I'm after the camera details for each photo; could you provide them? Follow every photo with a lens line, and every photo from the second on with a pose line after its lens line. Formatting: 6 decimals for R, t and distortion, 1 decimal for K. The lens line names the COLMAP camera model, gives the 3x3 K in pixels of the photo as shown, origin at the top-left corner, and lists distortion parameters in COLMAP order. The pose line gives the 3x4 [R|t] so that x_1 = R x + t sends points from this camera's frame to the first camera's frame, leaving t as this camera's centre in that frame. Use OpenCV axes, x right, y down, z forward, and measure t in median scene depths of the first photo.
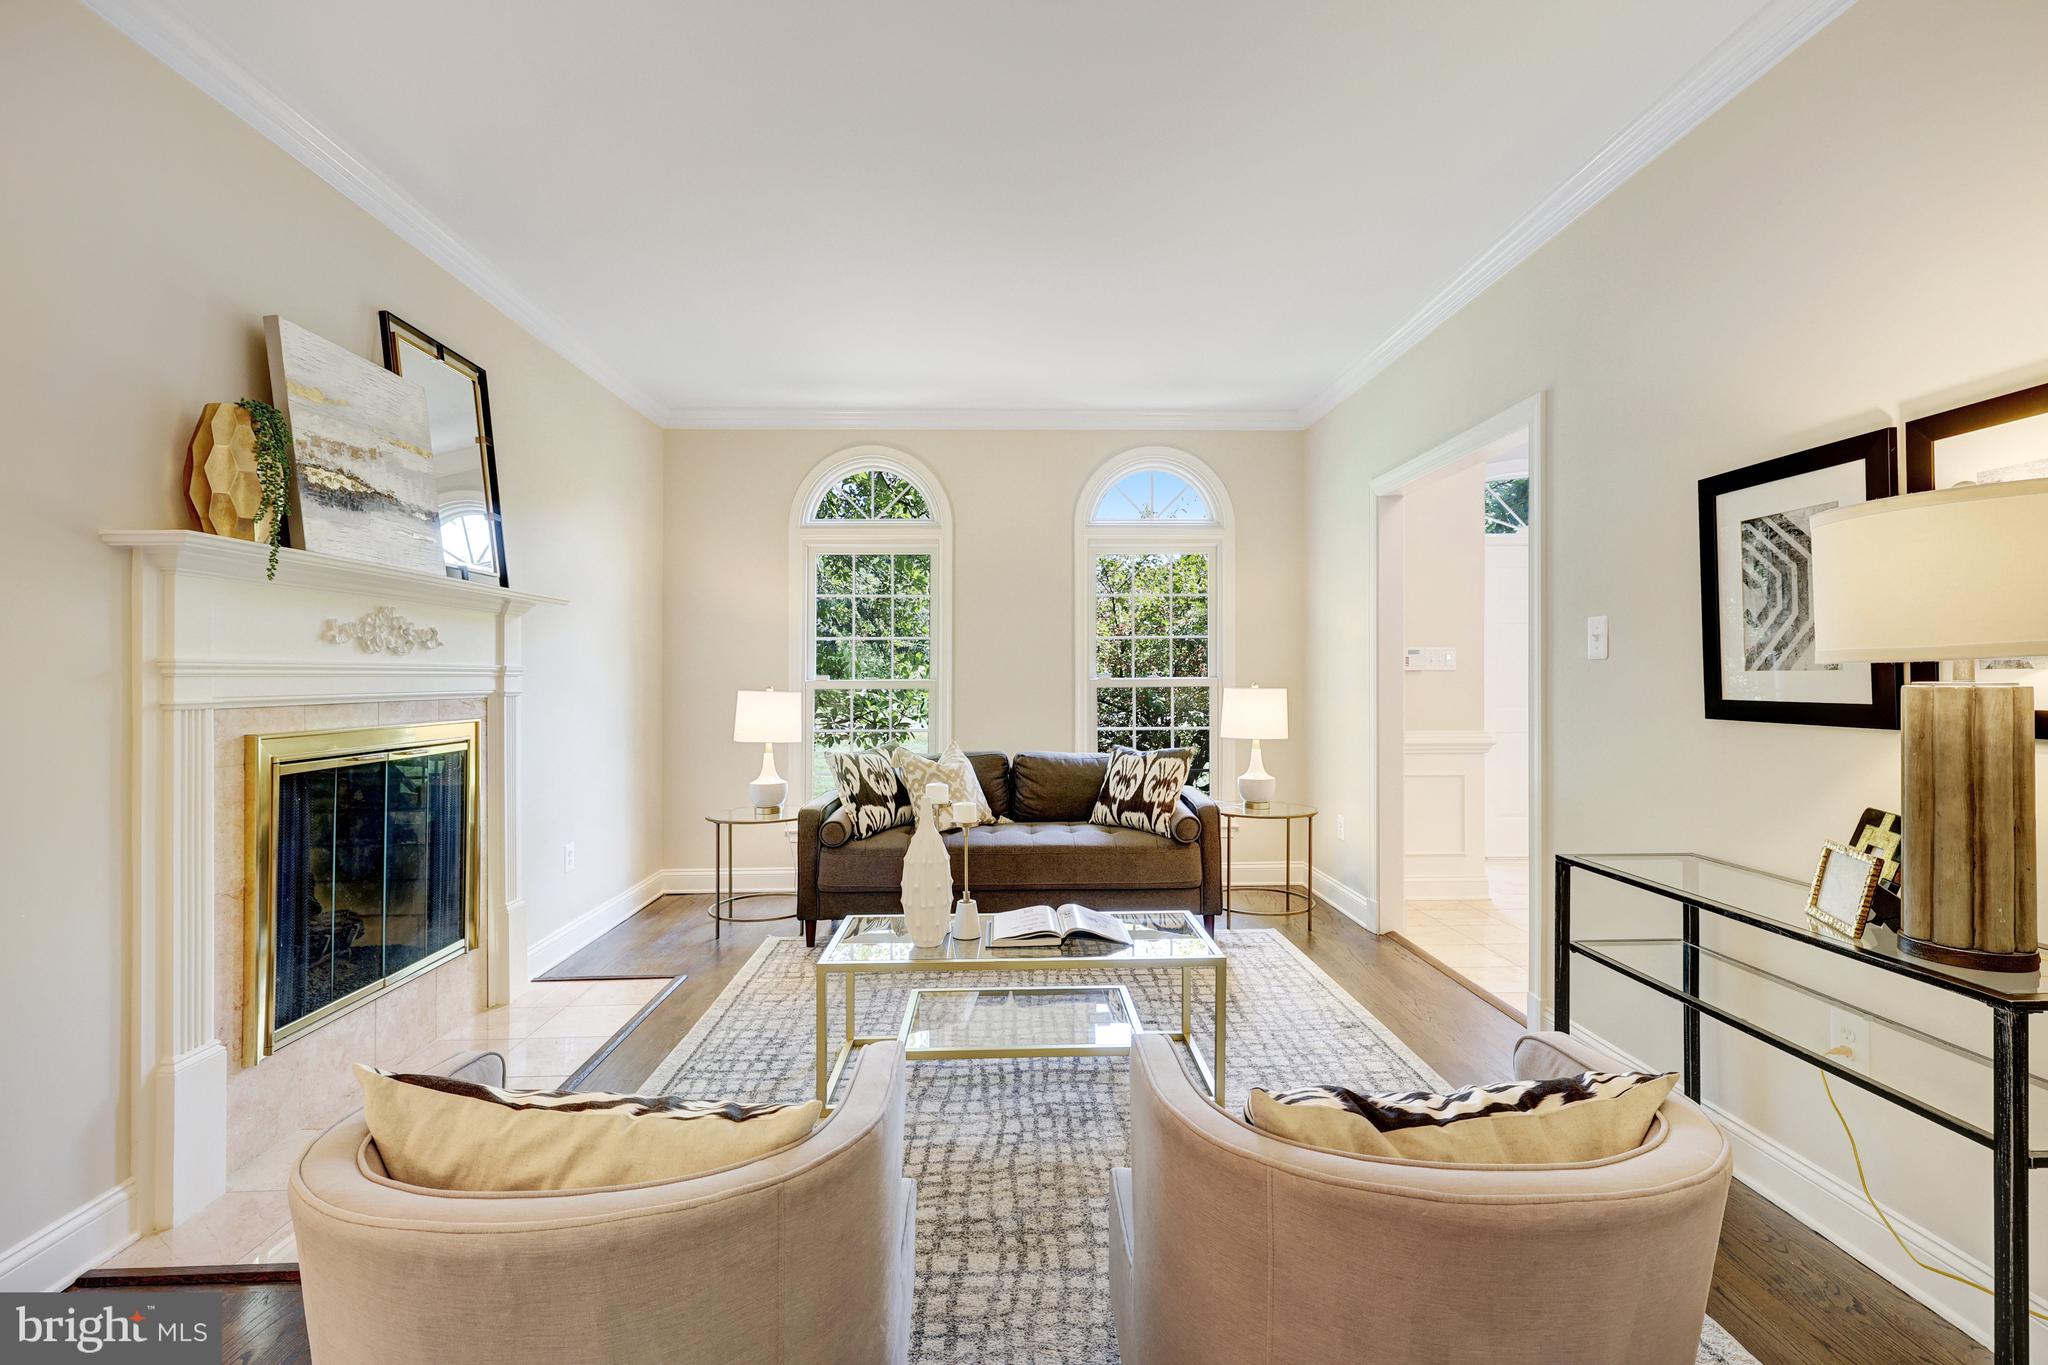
lens RADIAL K [[901.6, 0, 1020.5], [0, 901.6, 673.6], [0, 0, 1]] dist [0.012876, 0.000424]
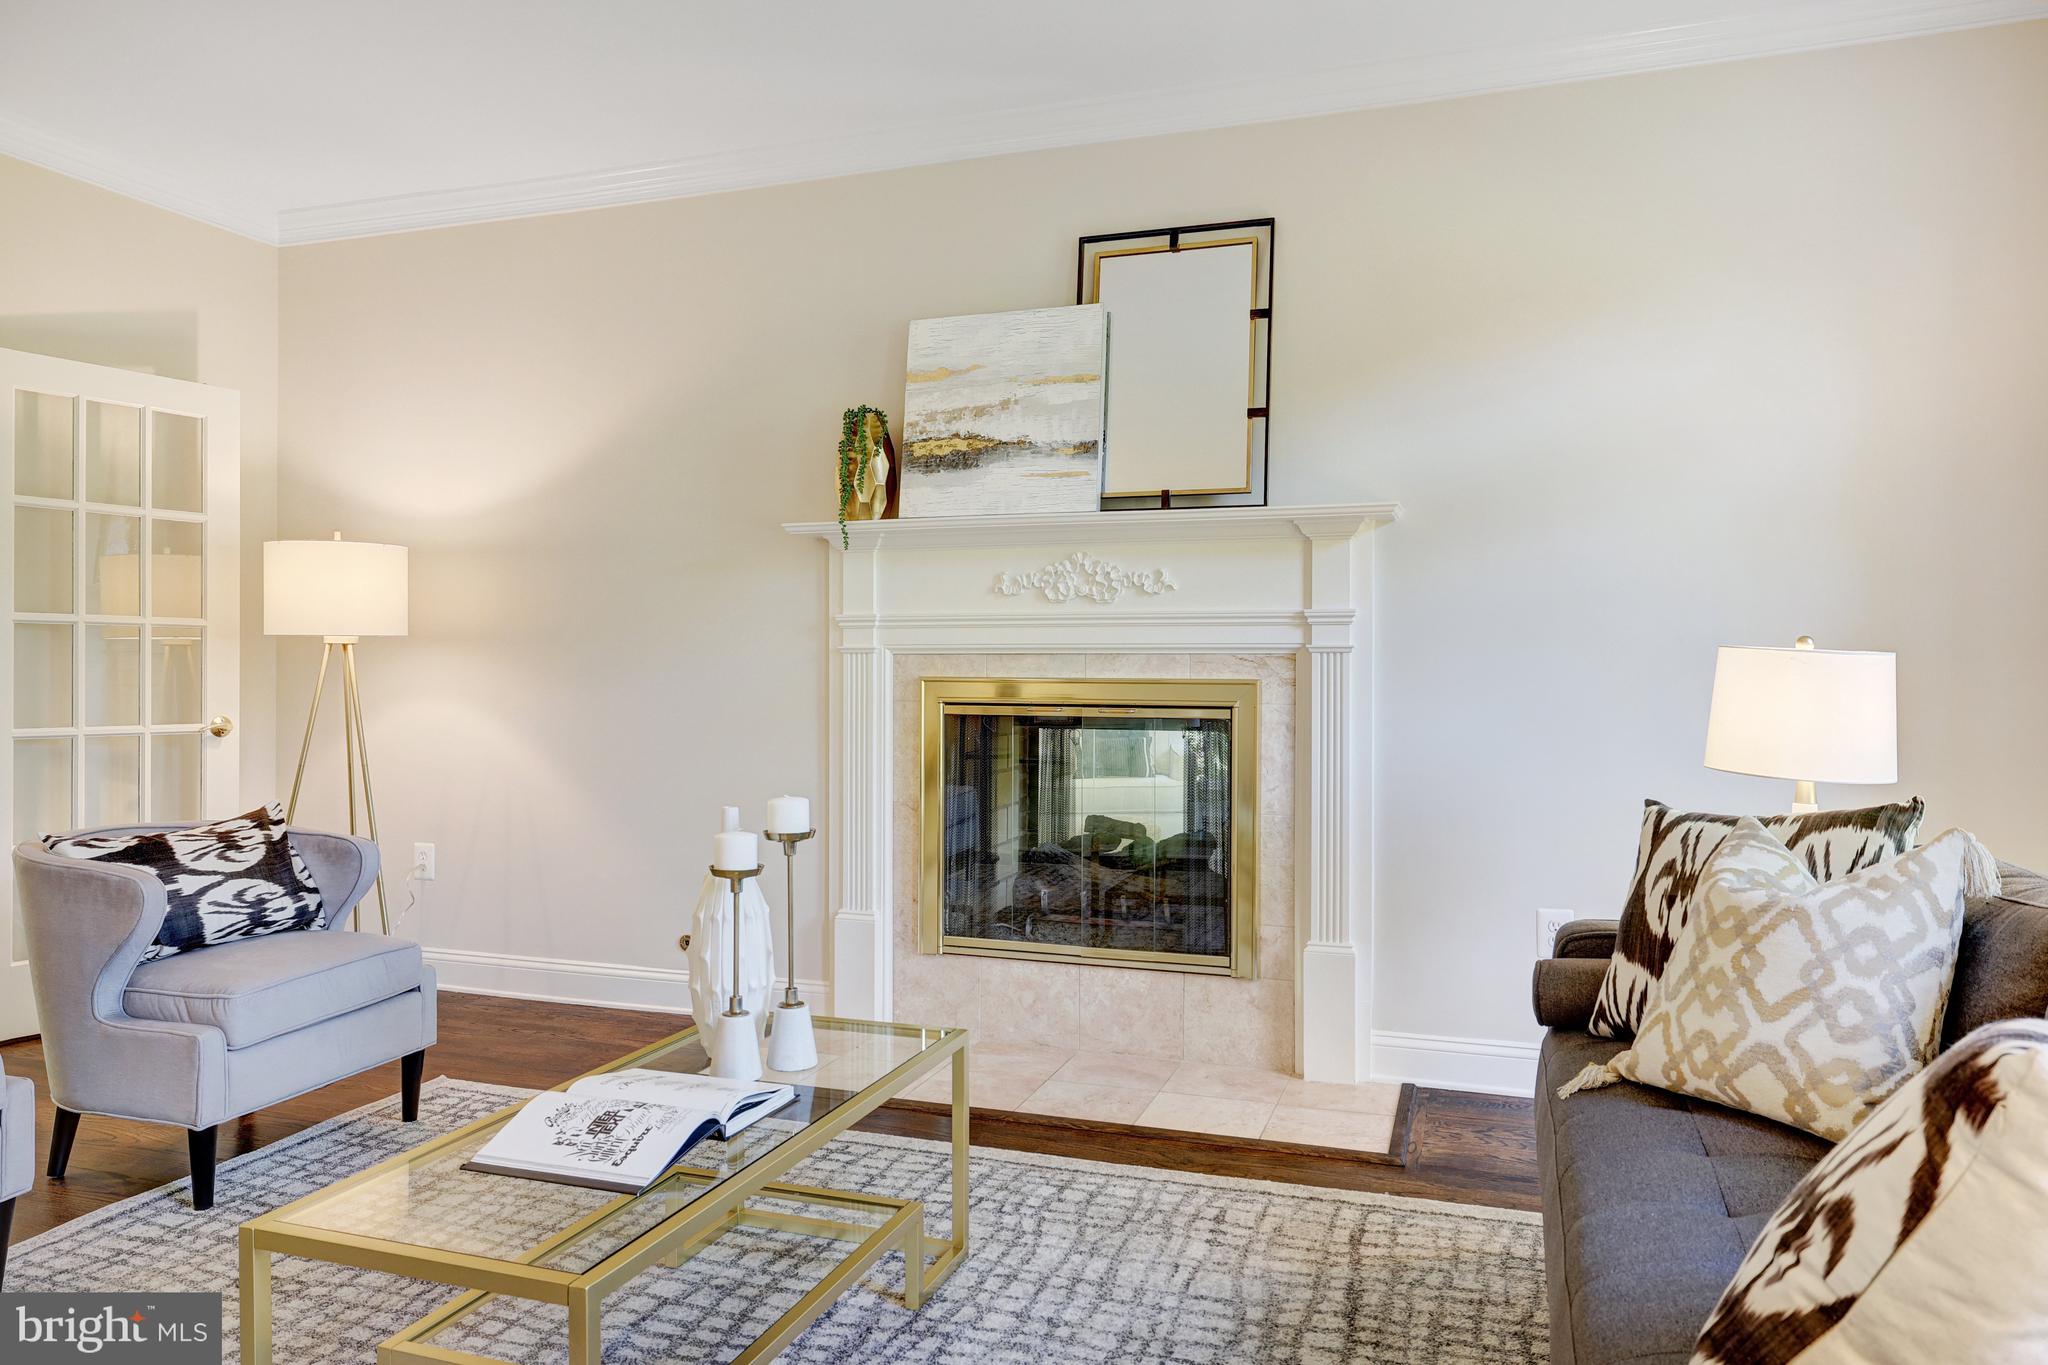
lens RADIAL K [[1350.2, 0, 1024.5], [0, 1350.2, 667.1], [0, 0, 1]] dist [0.007040, 0.002891]
pose [[-0.353613, 0.005139, -0.935378, 0.706333], [0.003643, 0.999985, 0.004117, 0.044141], [0.935385, -0.001952, -0.353626, 1.611367]]
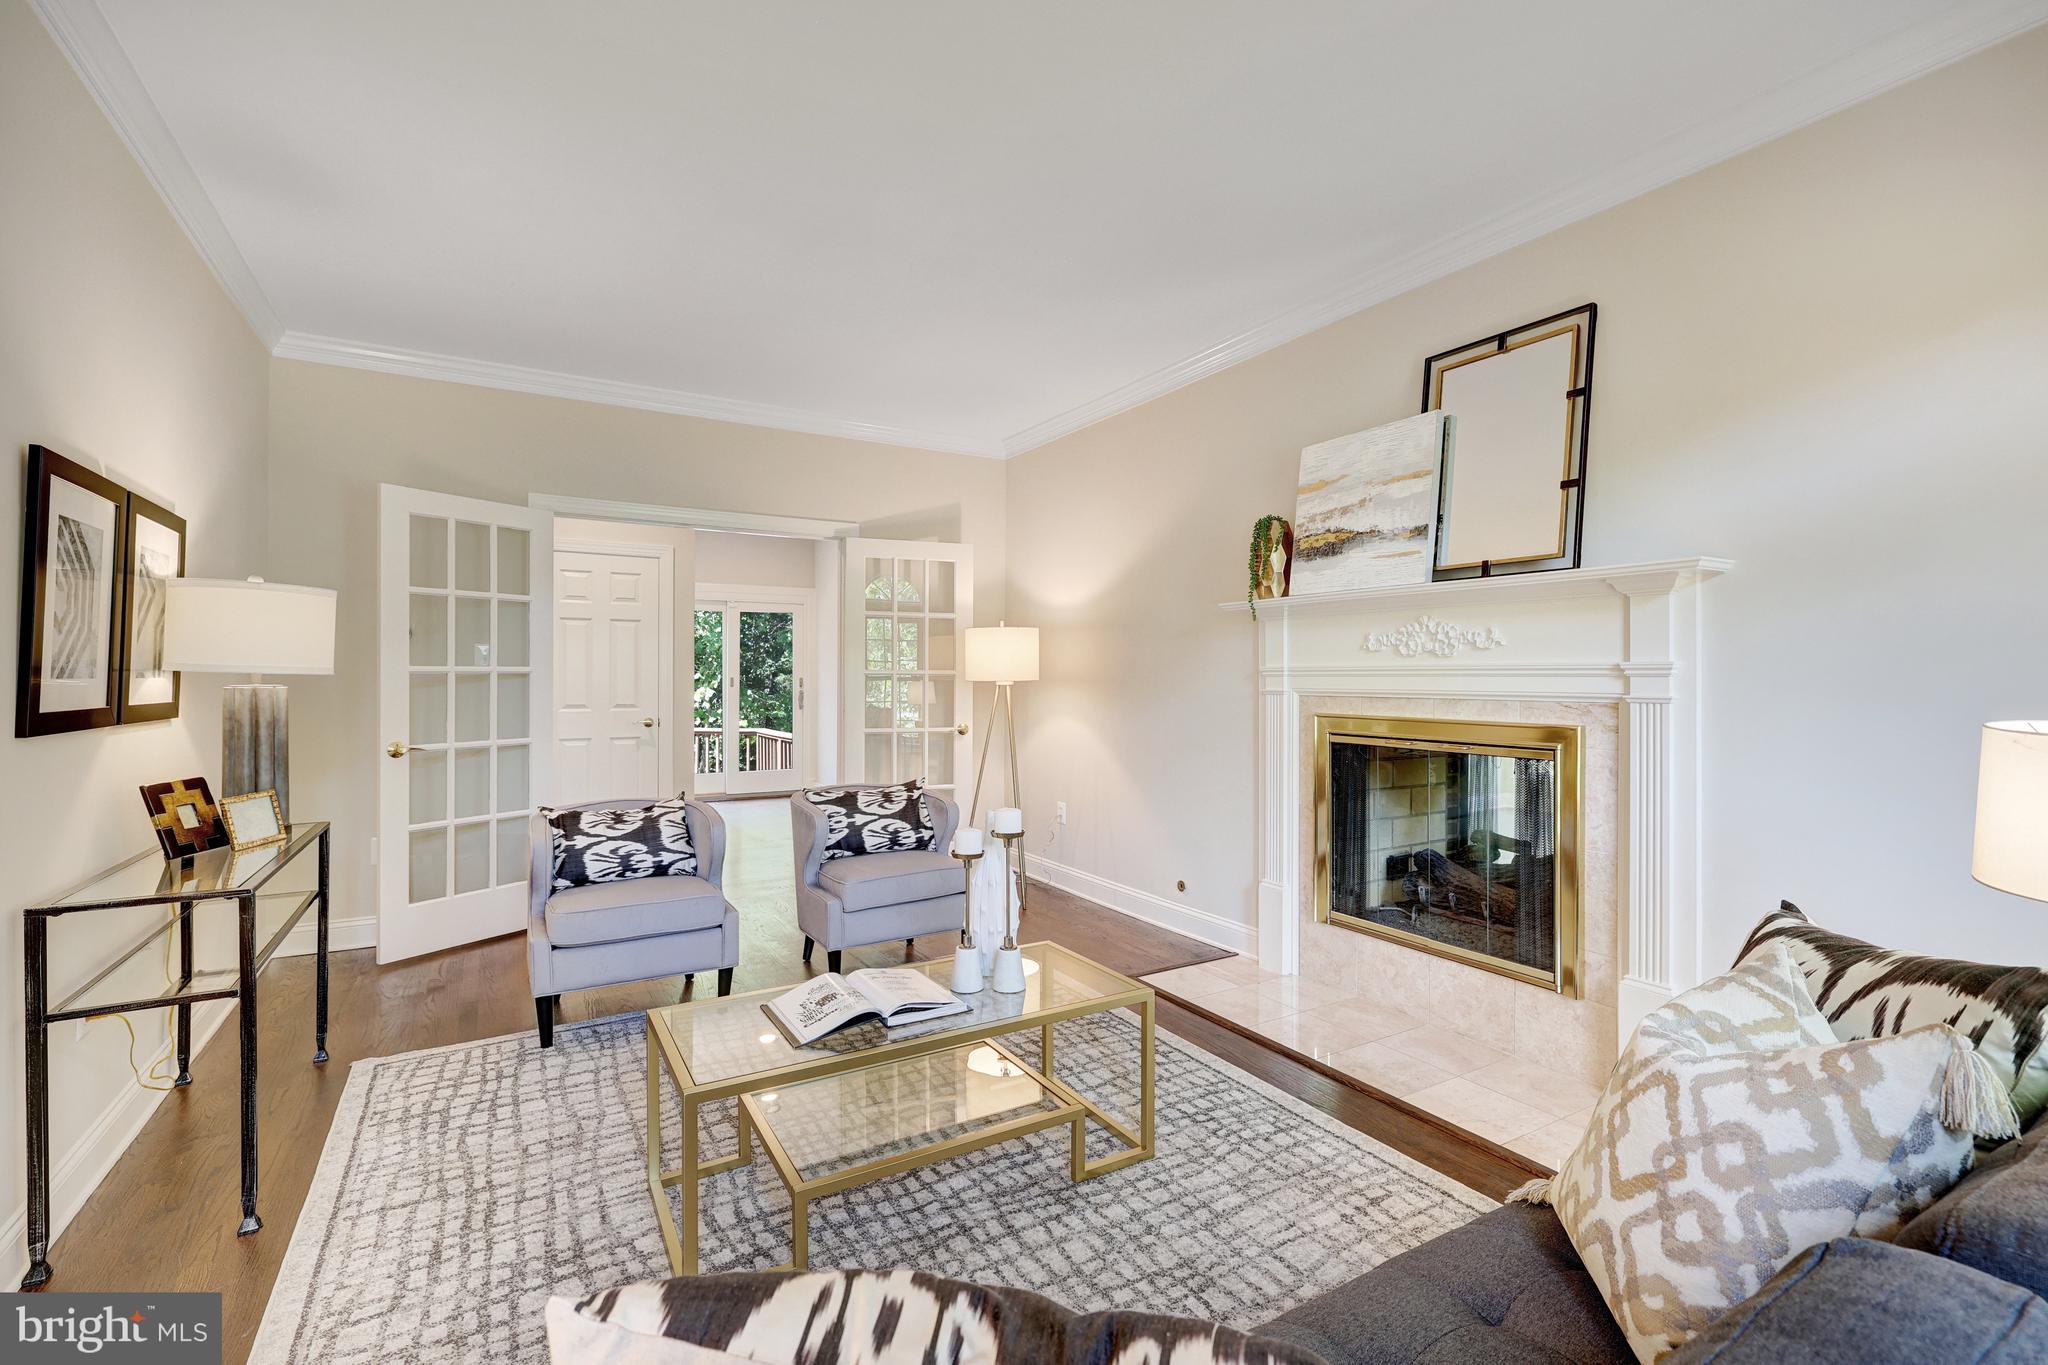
lens RADIAL K [[892.0, 0, 1038.5], [0, 892.0, 672.4], [0, 0, 1]] dist [0.002137, -0.000202]
pose [[-0.871589, 0.003569, -0.490224, 0.317694], [0.006616, 0.999968, -0.004482, 0.000285], [0.490193, -0.007149, -0.871585, 1.950192]]
